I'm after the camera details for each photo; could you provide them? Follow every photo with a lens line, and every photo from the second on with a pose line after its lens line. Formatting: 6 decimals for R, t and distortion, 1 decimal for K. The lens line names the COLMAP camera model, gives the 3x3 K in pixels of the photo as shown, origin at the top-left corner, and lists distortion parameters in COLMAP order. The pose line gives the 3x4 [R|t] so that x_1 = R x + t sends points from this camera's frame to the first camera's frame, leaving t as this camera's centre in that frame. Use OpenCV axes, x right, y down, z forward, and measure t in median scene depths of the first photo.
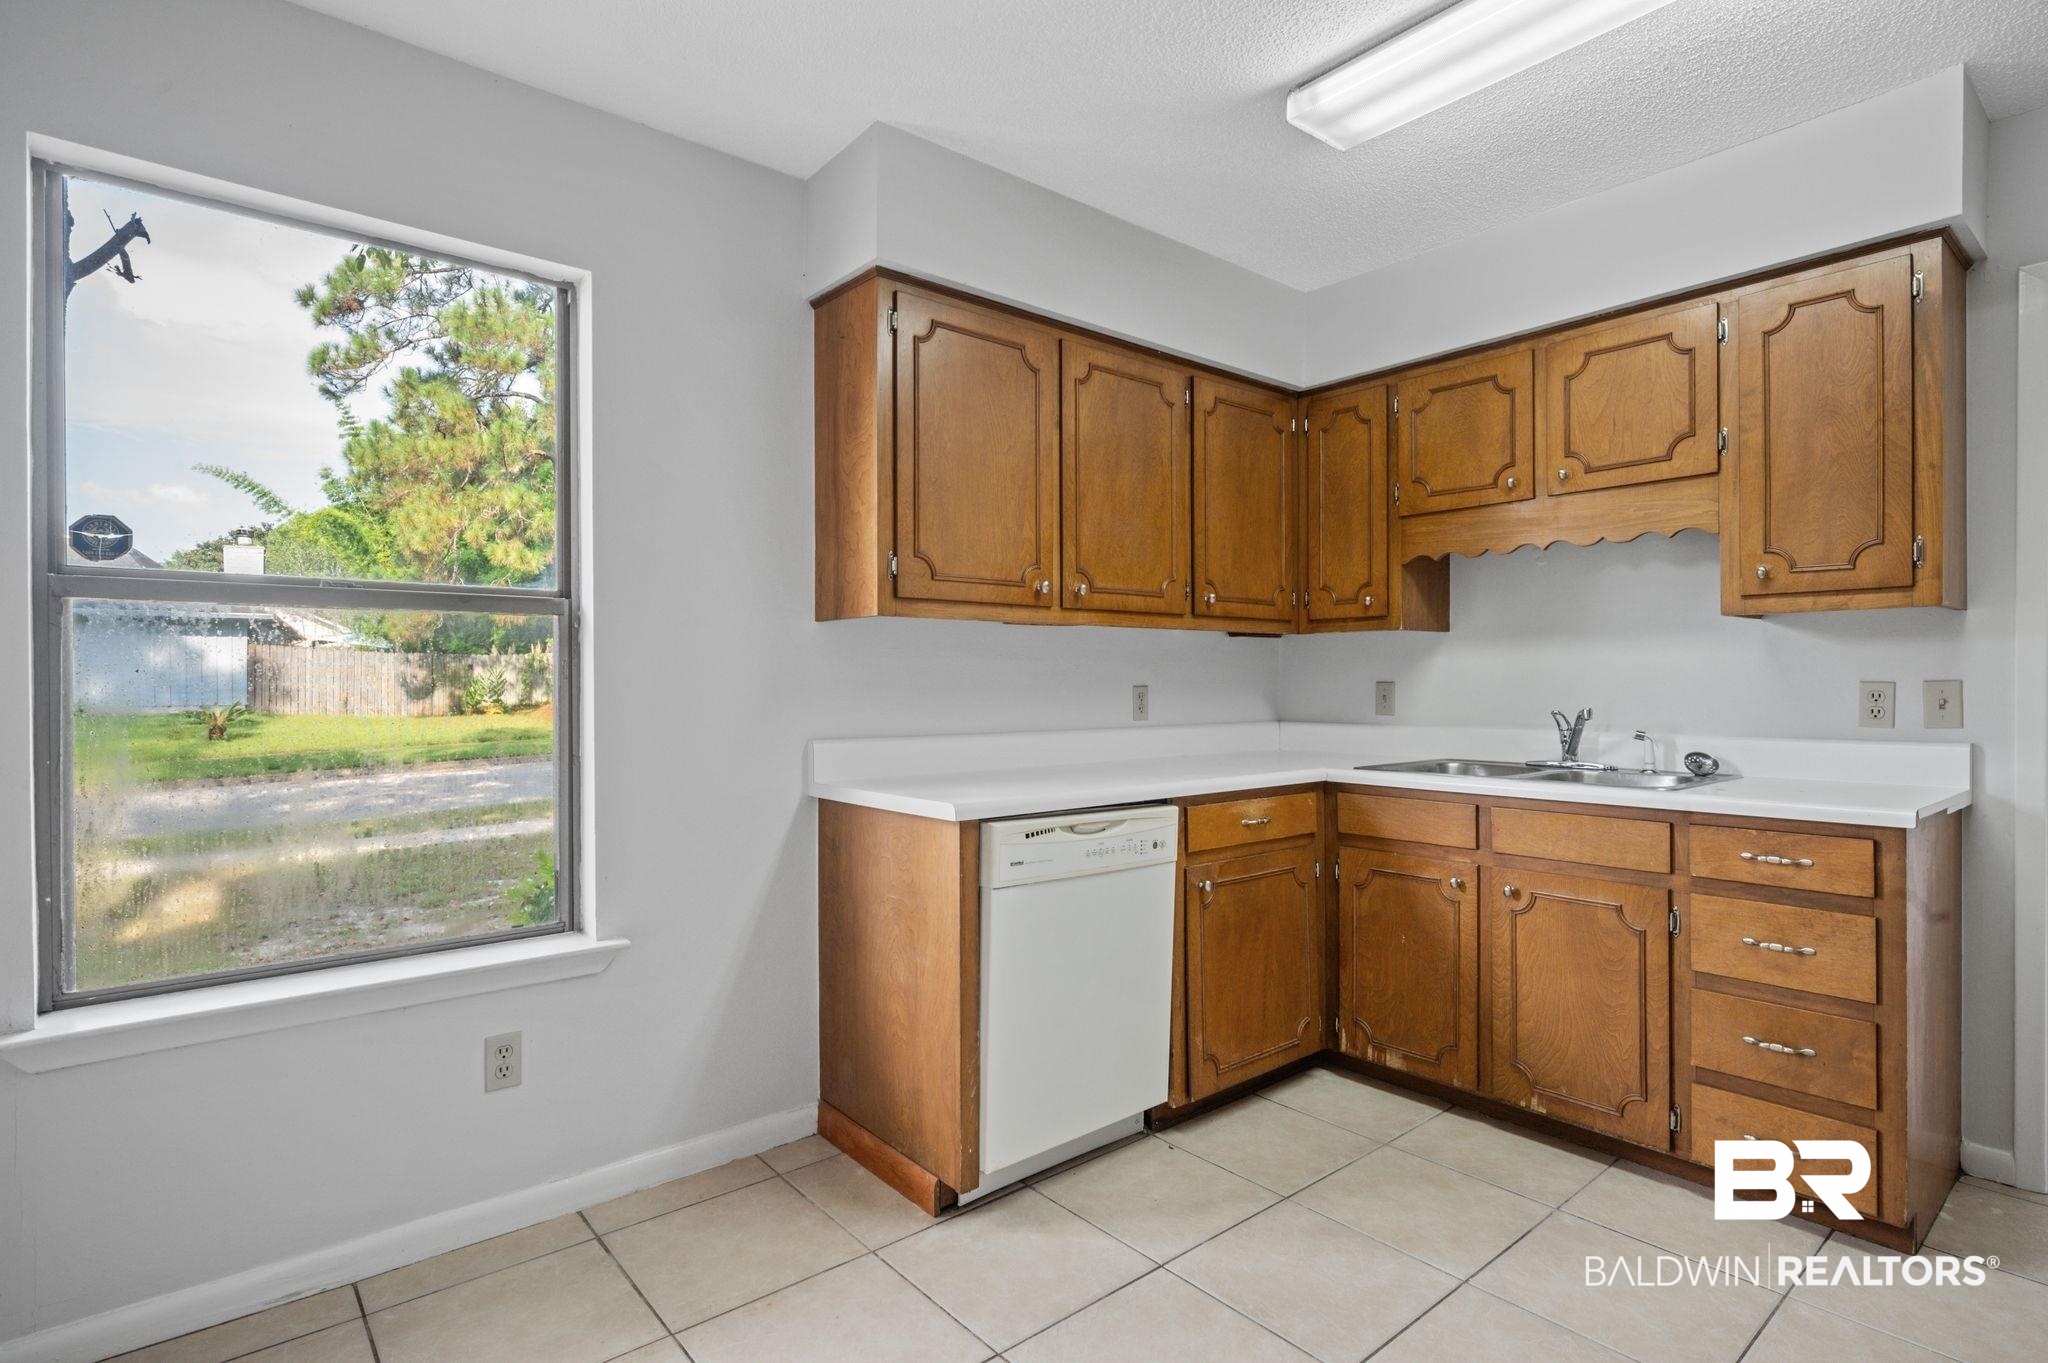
lens RADIAL K [[1012.2, 0, 1030.3], [0, 1012.2, 686.8], [0, 0, 1]] dist [-0.002644, 0.000028]
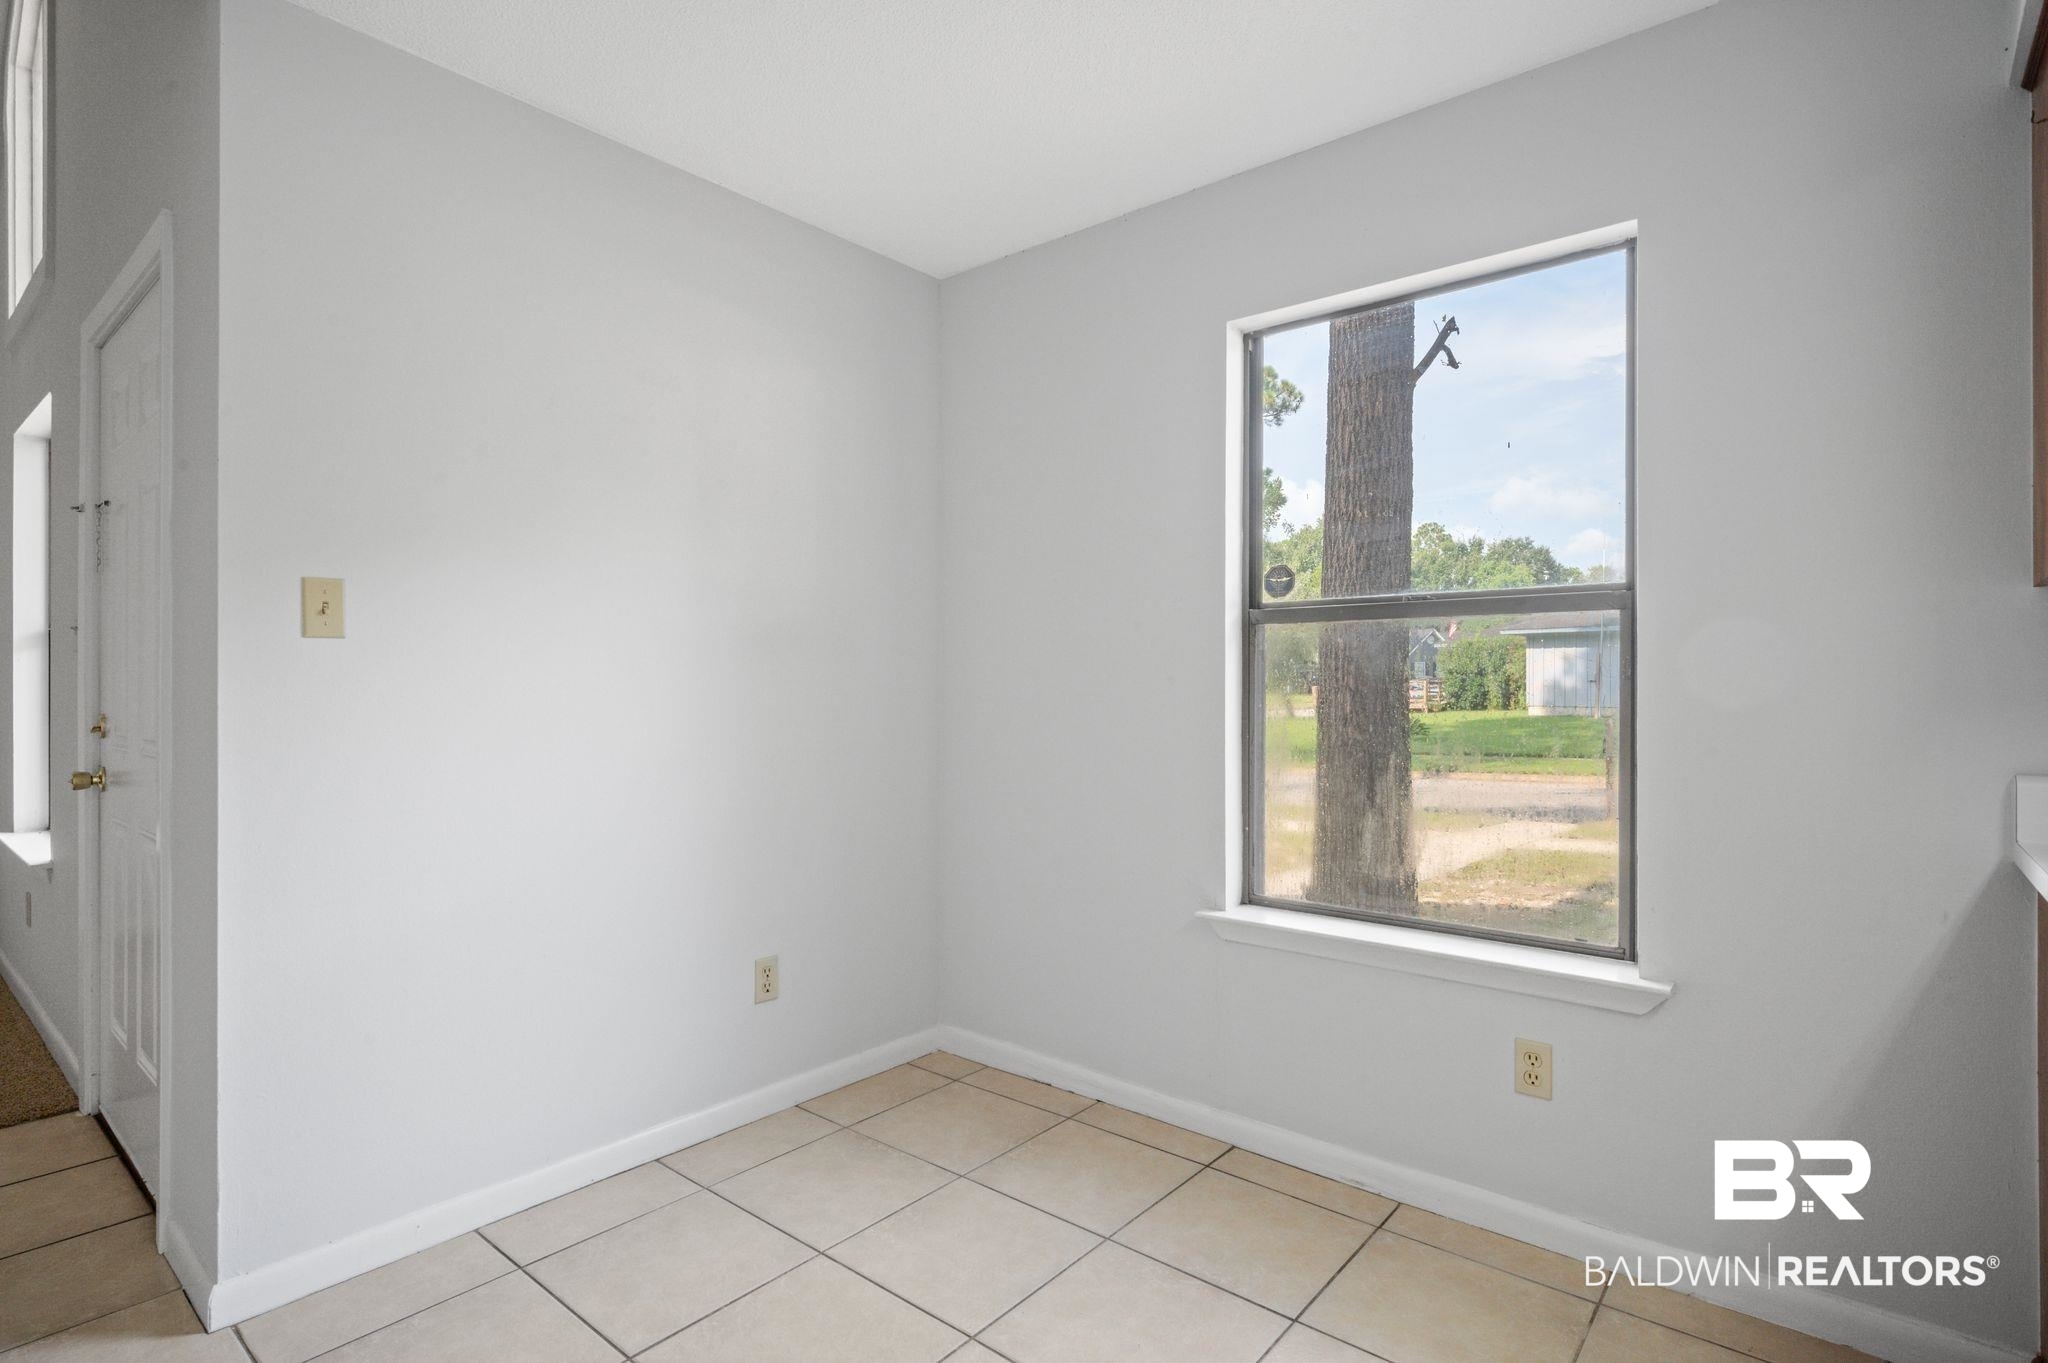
lens RADIAL K [[1012.2, 0, 1024.3], [0, 1012.2, 685.9], [0, 0, 1]] dist [-0.002644, 0.000028]
pose [[0.172887, 0.000448, -0.984942, 0.288092], [-0.006489, 0.999979, -0.000684, 0.002256], [0.984920, 0.006510, 0.172887, 0.273169]]
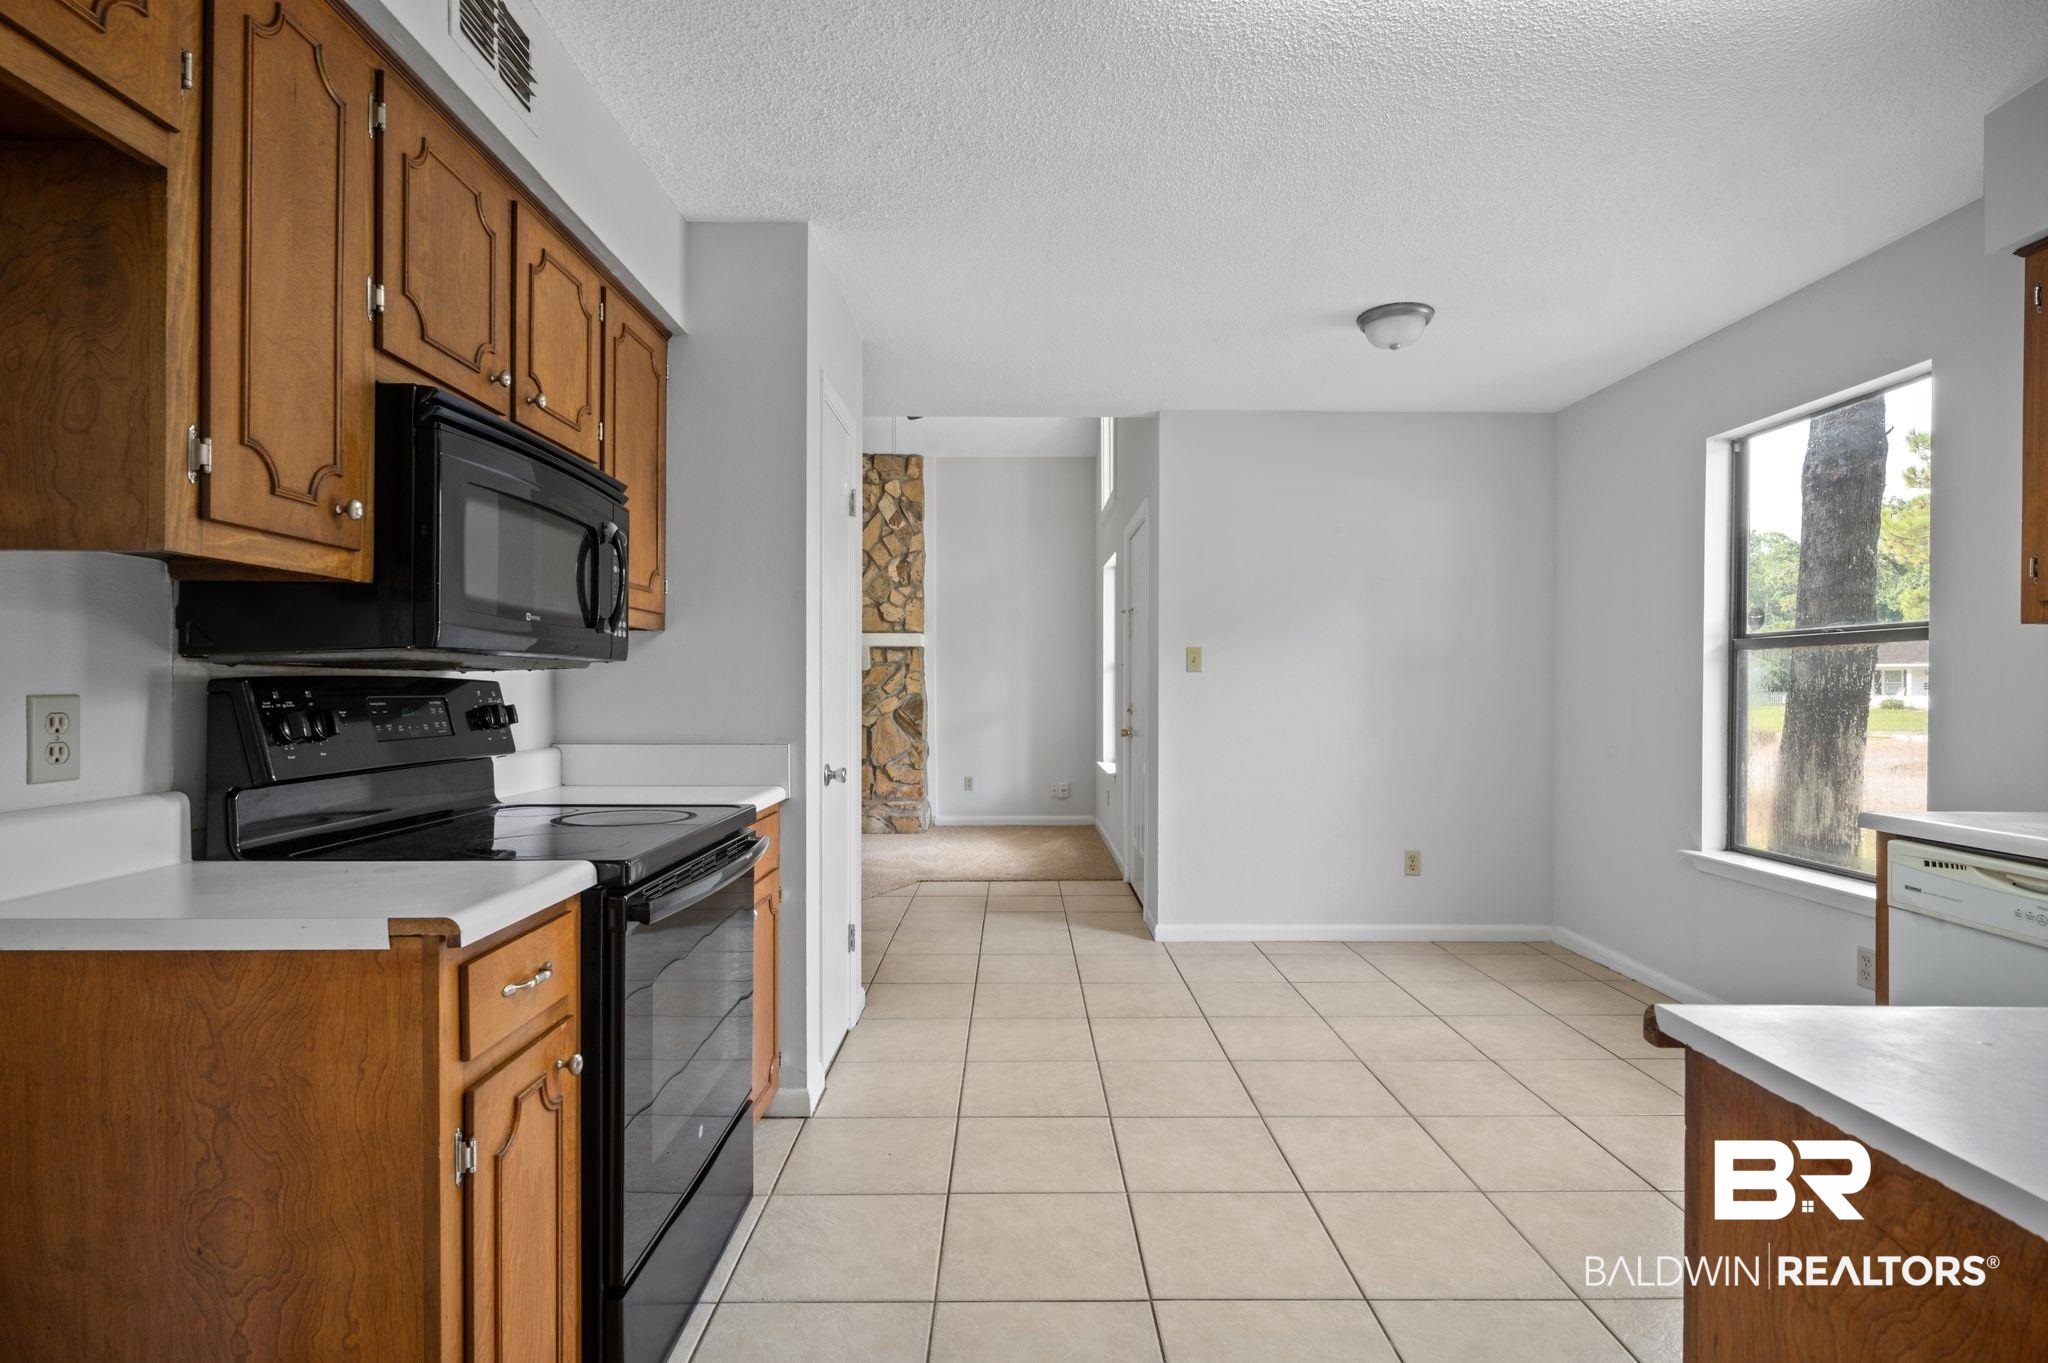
lens RADIAL K [[1012.2, 0, 1015.9], [0, 1012.2, 690.0], [0, 0, 1]] dist [-0.002644, 0.000028]
pose [[-0.644393, 0.001684, -0.764693, 1.018724], [-0.005491, 0.999962, 0.006830, -0.009202], [0.764675, 0.008600, -0.644359, 0.792962]]
